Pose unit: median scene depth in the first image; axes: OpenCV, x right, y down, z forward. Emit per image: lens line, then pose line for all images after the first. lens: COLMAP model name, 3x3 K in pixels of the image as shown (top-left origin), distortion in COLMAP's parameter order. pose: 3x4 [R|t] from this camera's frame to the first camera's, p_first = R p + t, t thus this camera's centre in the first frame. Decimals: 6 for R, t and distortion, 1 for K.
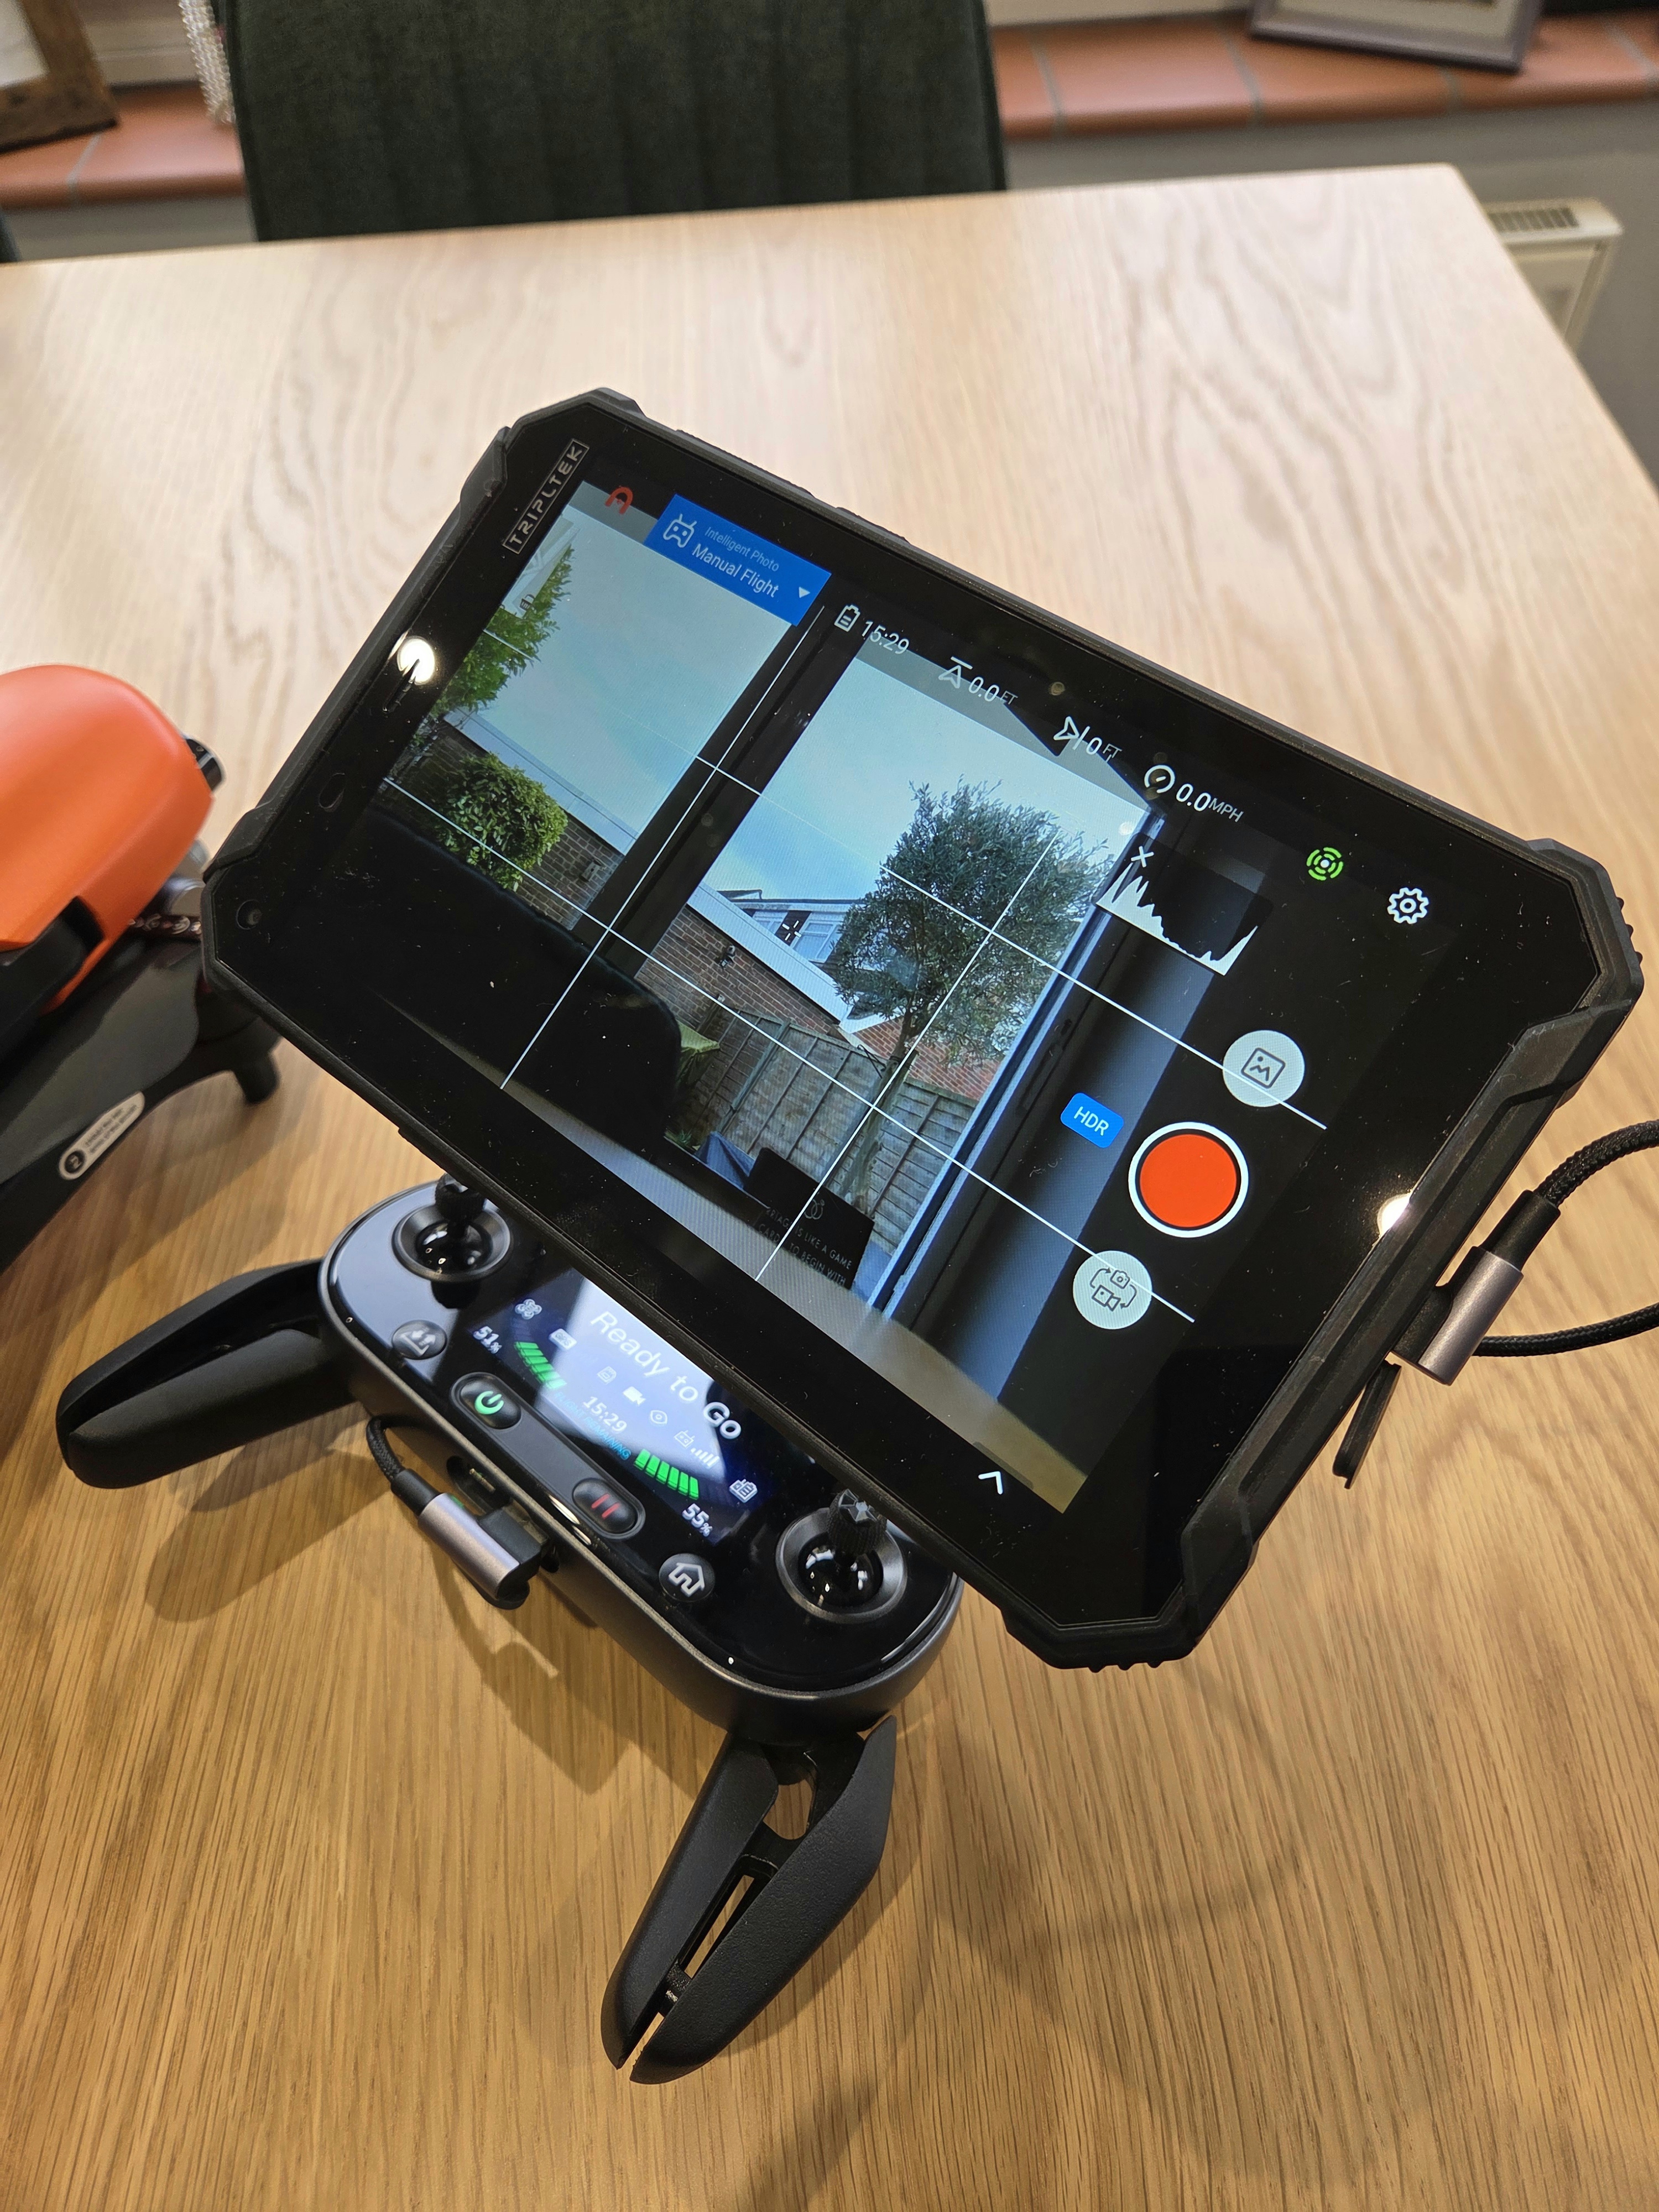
lens RADIAL K [[1471.4, 0, 832.4], [0, 1471.4, 1115.5], [0, 0, 1]] dist [0.028943, -0.021709]
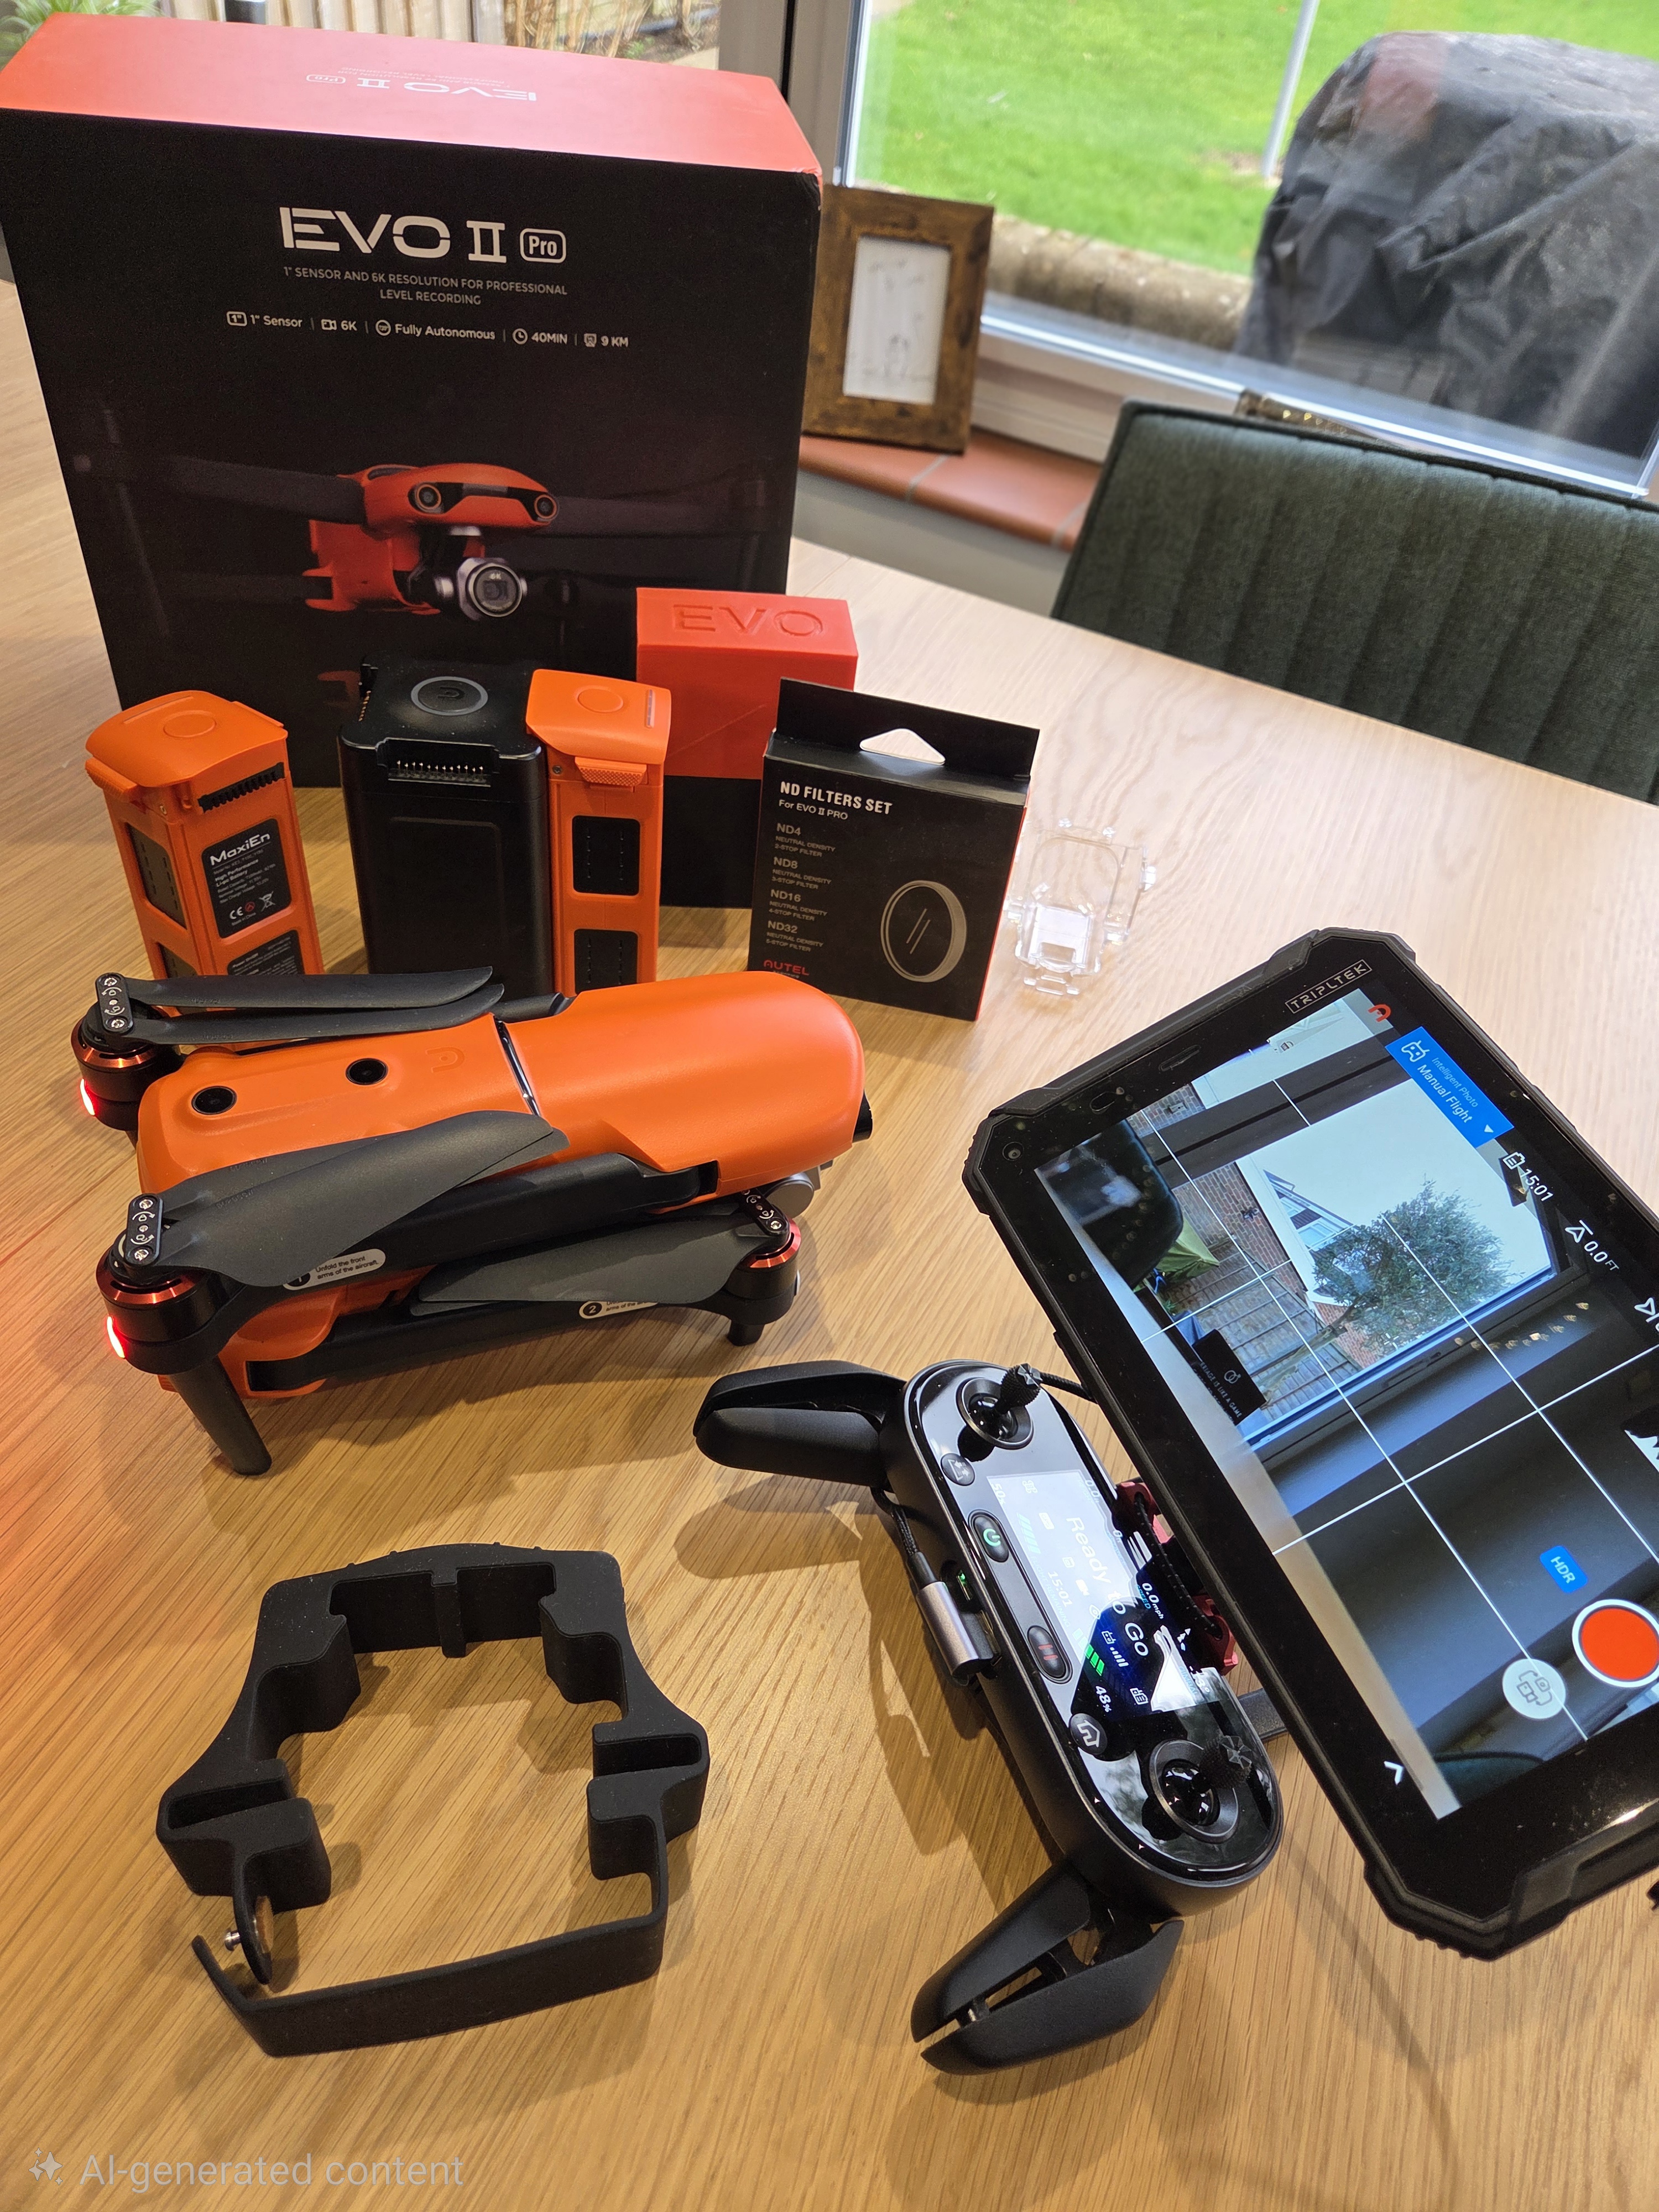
lens RADIAL K [[1471.4, 0, 838.3], [0, 1471.4, 1102.2], [0, 0, 1]] dist [0.028943, -0.021709]
pose [[0.875709, 0.426221, -0.226867, -0.227873], [-0.460580, 0.878404, -0.127563, 0.084607], [0.144911, 0.216198, 0.965536, -0.426174]]
